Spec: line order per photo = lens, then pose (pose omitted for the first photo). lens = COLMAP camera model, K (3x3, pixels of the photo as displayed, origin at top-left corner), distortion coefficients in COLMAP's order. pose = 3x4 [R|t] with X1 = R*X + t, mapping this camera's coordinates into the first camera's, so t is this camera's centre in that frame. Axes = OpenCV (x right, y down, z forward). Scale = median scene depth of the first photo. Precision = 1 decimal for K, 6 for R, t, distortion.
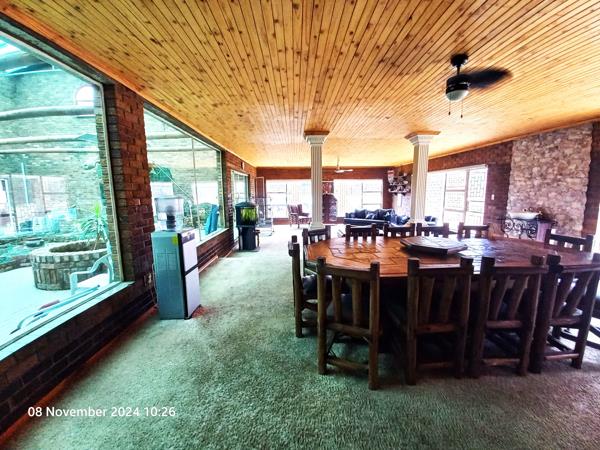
lens RADIAL K [[240.1, 0, 298.4], [0, 240.1, 225.8], [0, 0, 1]] dist [-0.030868, -0.002840]
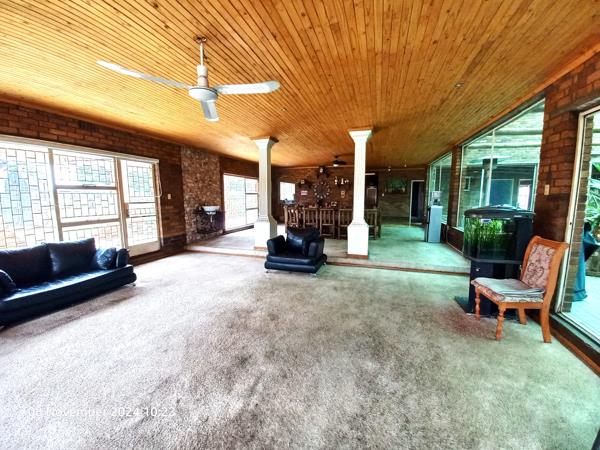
lens RADIAL K [[240.1, 0, 300.0], [0, 240.1, 226.0], [0, 0, 1]] dist [-0.030868, -0.002840]
pose [[-0.944880, -0.024366, 0.326508, -0.008755], [0.059235, 0.968050, 0.243660, -0.240012], [-0.322013, 0.249571, -0.913248, 1.991890]]
